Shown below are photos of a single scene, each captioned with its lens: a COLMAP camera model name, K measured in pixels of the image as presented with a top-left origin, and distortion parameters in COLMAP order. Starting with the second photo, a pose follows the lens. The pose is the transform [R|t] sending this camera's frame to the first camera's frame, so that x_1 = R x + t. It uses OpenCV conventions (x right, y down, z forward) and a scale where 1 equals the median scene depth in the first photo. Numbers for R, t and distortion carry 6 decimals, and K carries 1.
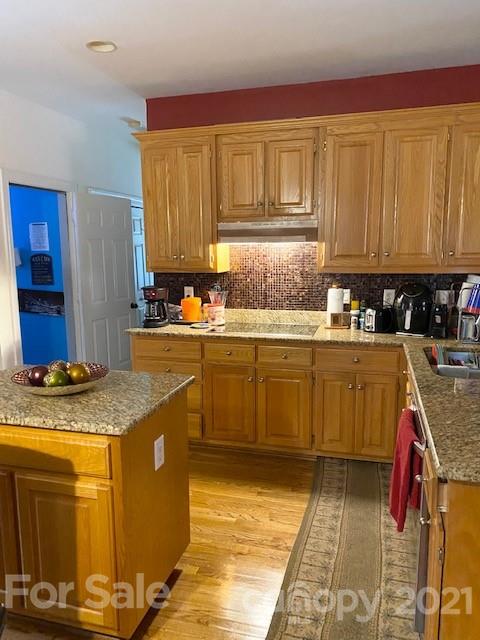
lens RADIAL K [[484.7, 0, 240.0], [0, 484.7, 320.0], [0, 0, 1]] dist [0.003374, -0.008910]
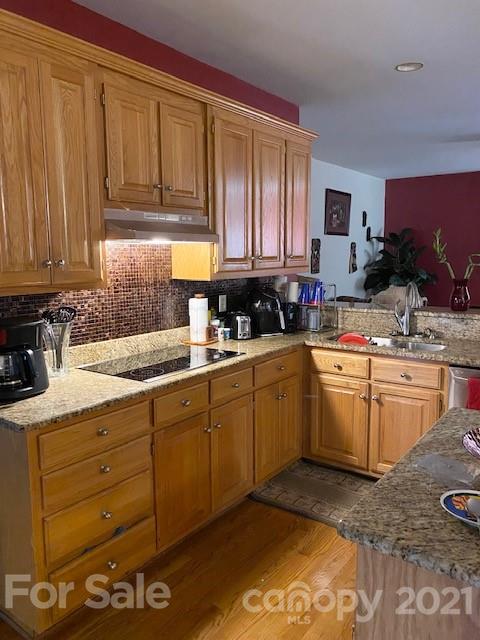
lens RADIAL K [[484.7, 0, 240.0], [0, 484.7, 320.0], [0, 0, 1]] dist [0.003374, -0.008910]
pose [[0.367513, -0.116963, 0.922634, -0.586855], [0.150074, 0.986517, 0.065282, -0.073958], [-0.917830, 0.114472, 0.380111, 0.634040]]
